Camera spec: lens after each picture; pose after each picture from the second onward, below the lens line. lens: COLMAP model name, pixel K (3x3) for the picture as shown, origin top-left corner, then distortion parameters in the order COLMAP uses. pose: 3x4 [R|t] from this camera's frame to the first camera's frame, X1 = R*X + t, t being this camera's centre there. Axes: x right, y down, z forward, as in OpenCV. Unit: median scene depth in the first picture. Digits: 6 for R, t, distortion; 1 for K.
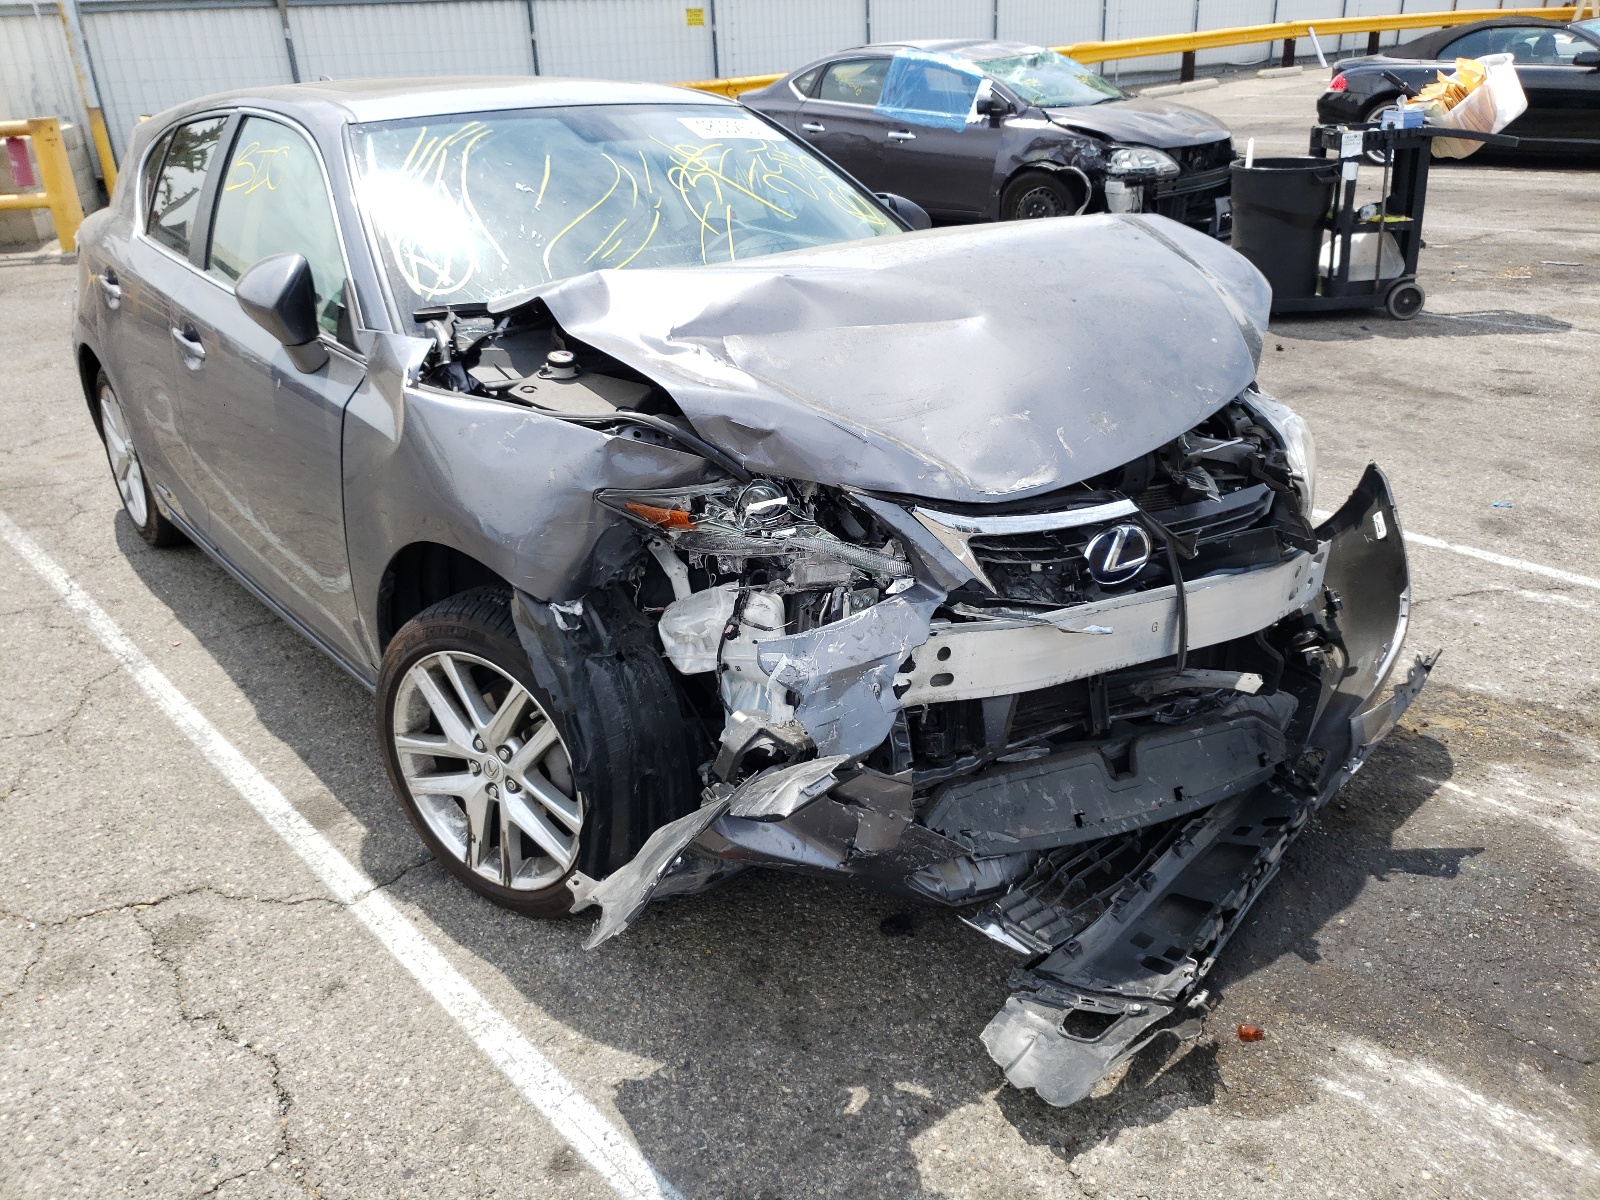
lens RADIAL K [[1224.1, 0, 800.0], [0, 1224.1, 600.0], [0, 0, 1]] dist [0.000825, -0.002721]
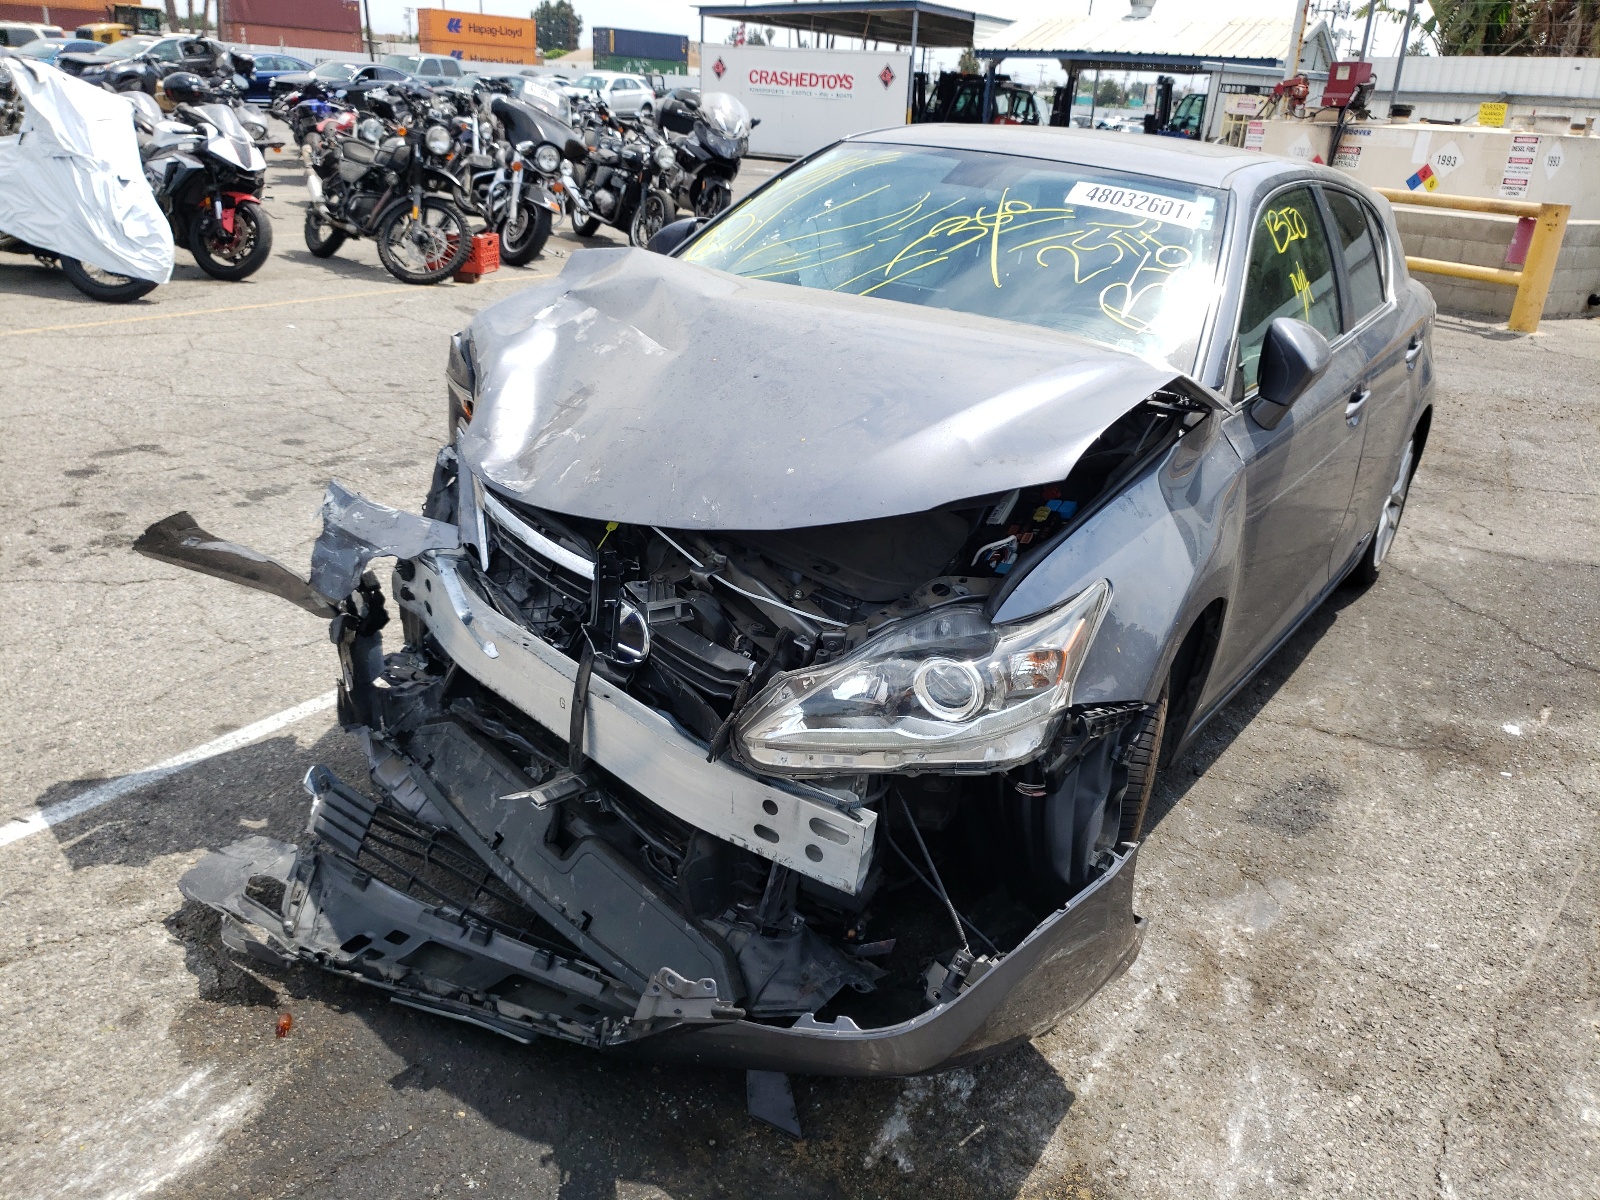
lens RADIAL K [[1187.8, 0, 800.0], [0, 1187.8, 600.0], [0, 0, 1]] dist [0.004784, 0.003210]
pose [[0.297973, 0.409911, -0.862082, 1.111070], [-0.461063, 0.852579, 0.246029, -0.355068], [0.835843, 0.324164, 0.443040, 0.750478]]
